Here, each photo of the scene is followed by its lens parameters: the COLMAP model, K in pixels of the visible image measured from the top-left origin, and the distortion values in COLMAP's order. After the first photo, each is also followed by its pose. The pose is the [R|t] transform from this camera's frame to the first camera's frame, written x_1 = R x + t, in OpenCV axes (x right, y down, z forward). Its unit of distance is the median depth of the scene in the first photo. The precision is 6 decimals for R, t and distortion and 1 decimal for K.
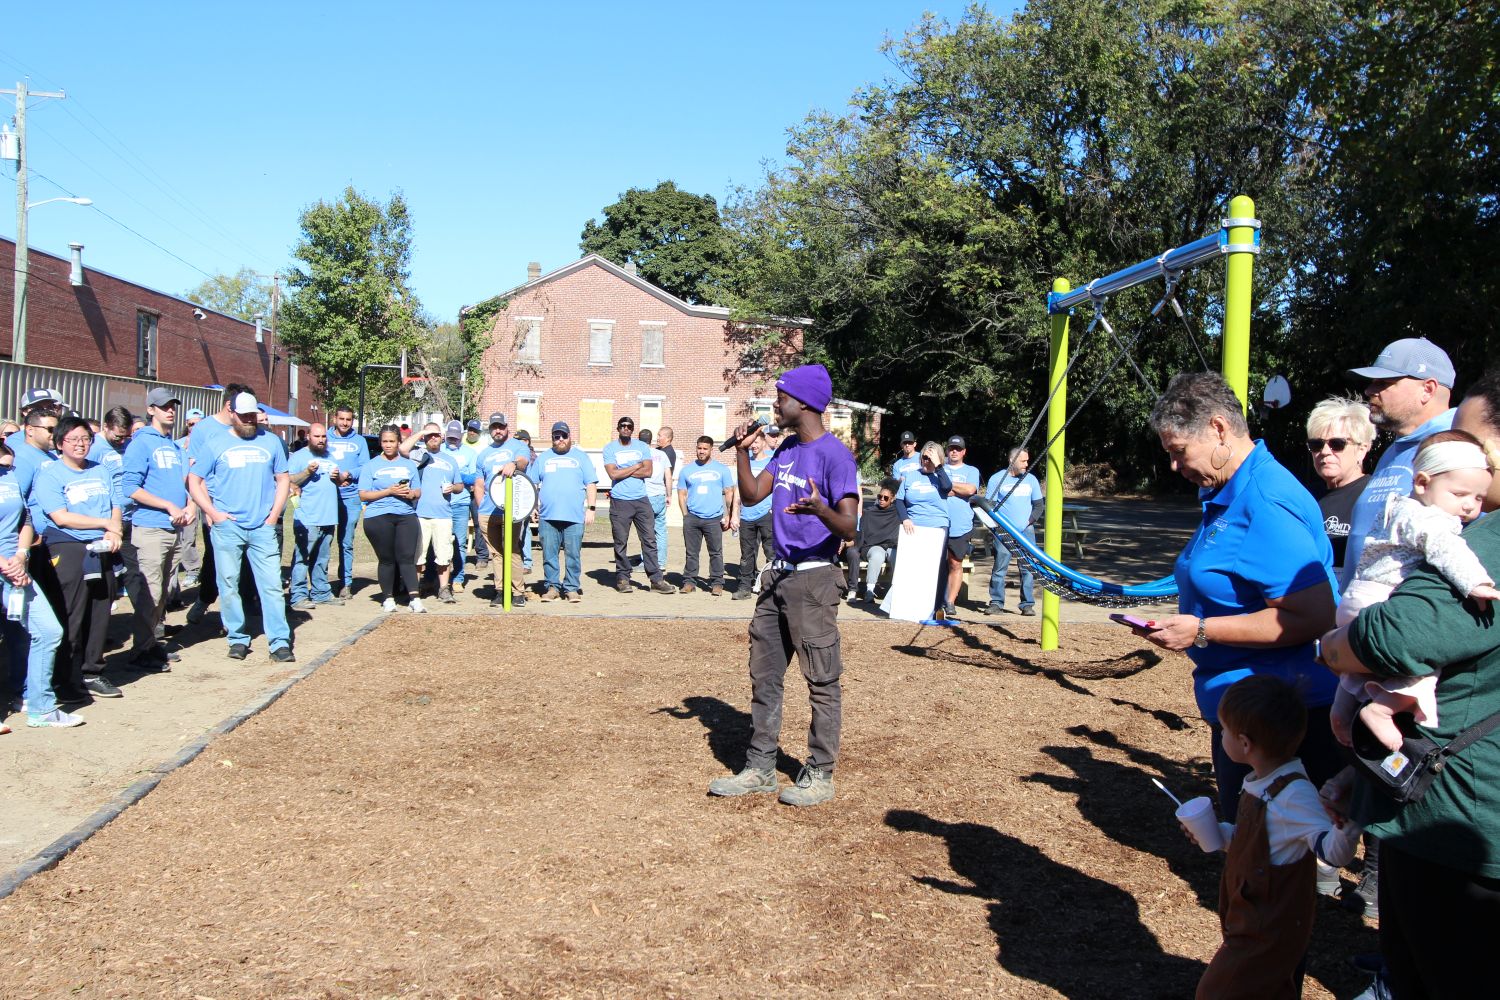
lens RADIAL K [[1419.0, 0, 750.0], [0, 1419.0, 500.0], [0, 0, 1]] dist [0.010900, 0.014344]
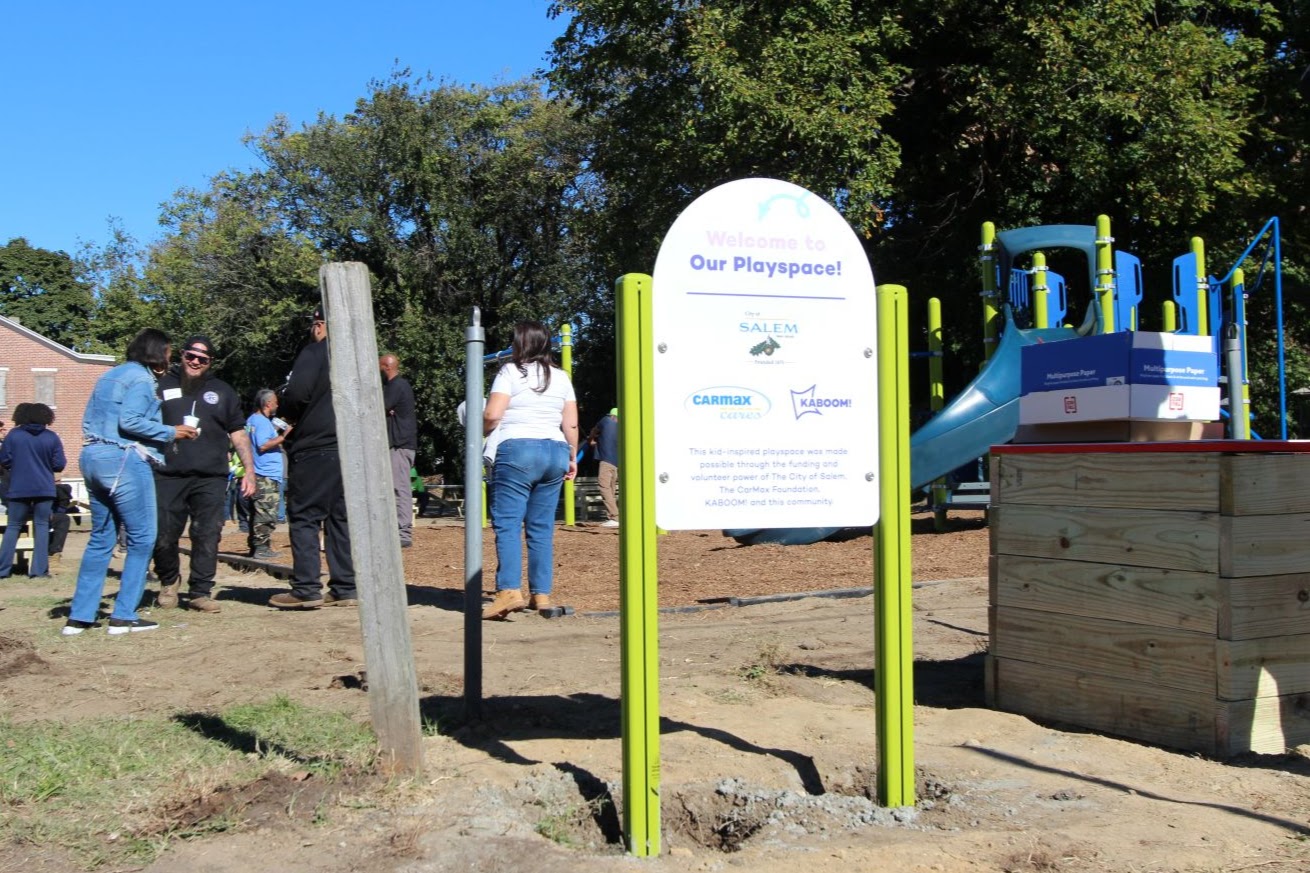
lens RADIAL K [[1432.2, 0, 655.0], [0, 1432.2, 436.5], [0, 0, 1]] dist [-0.009213, -0.012969]
pose [[0.914312, -0.037627, 0.403259, -0.082391], [0.066527, 0.996104, -0.057893, 0.025545], [-0.399509, 0.079760, 0.913253, -0.221524]]
